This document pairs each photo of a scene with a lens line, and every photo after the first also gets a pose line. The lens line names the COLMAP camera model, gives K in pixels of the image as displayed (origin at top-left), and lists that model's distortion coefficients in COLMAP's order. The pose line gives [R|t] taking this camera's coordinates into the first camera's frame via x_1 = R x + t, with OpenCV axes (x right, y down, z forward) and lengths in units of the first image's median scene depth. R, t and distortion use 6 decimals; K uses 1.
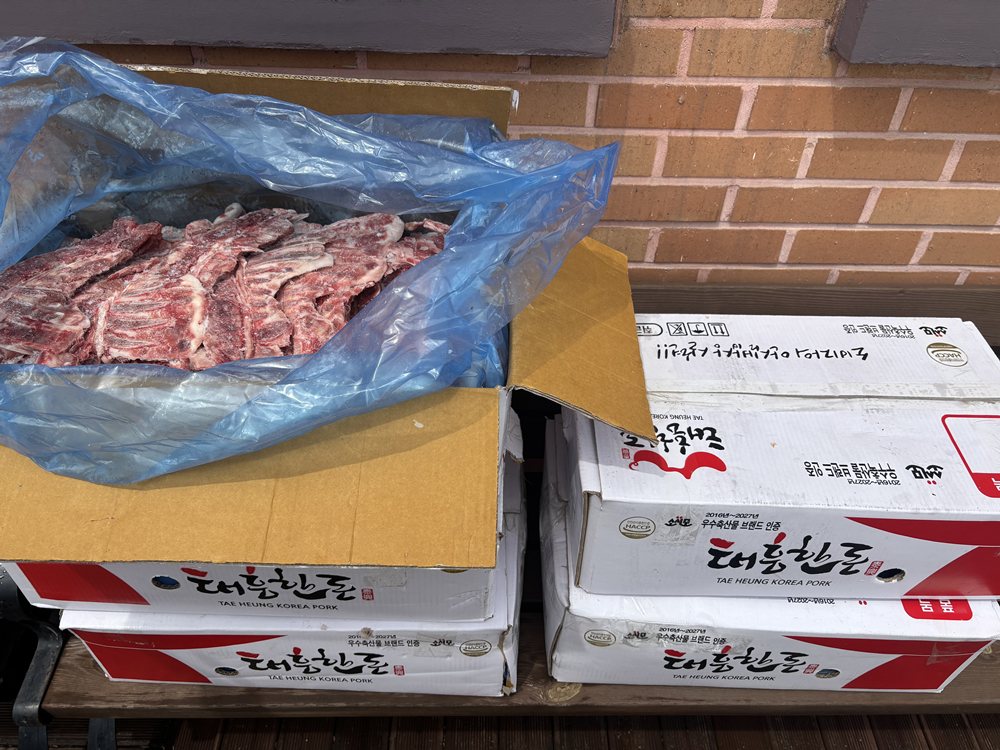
lens RADIAL K [[762.1, 0, 497.5], [0, 762.1, 376.3], [0, 0, 1]] dist [-0.013012, -0.001981]
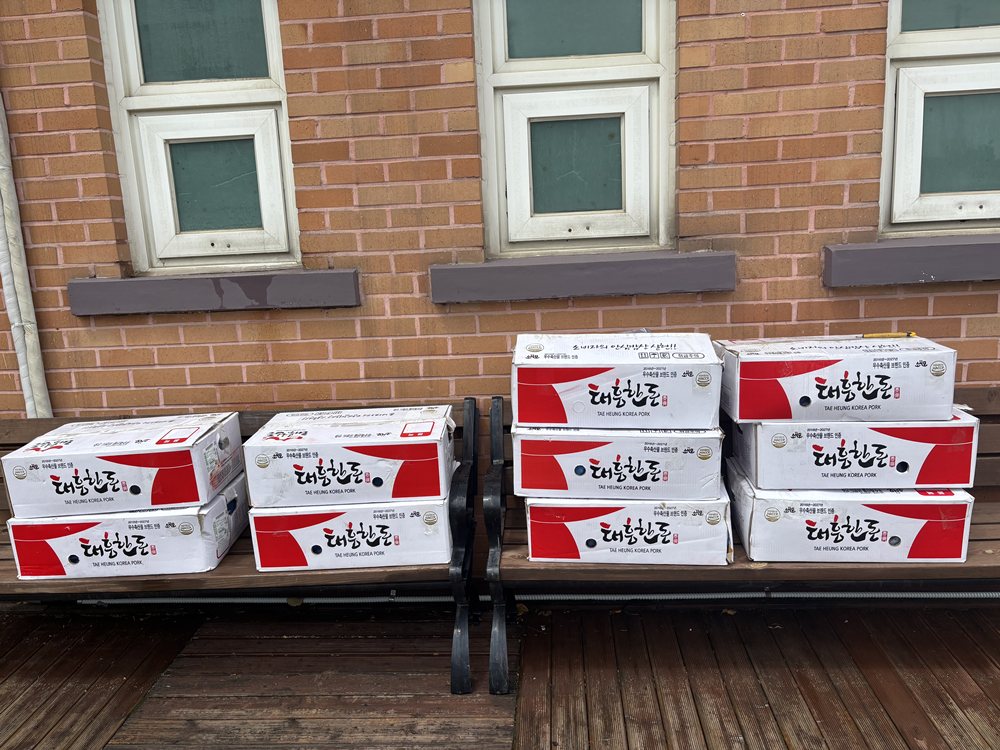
lens RADIAL K [[762.1, 0, 501.9], [0, 762.1, 375.4], [0, 0, 1]] dist [-0.013012, -0.001981]
pose [[0.993564, -0.055151, -0.098943, -0.377563], [-0.006336, 0.845045, -0.534657, 1.145559], [0.113098, 0.531843, 0.839257, -1.049403]]
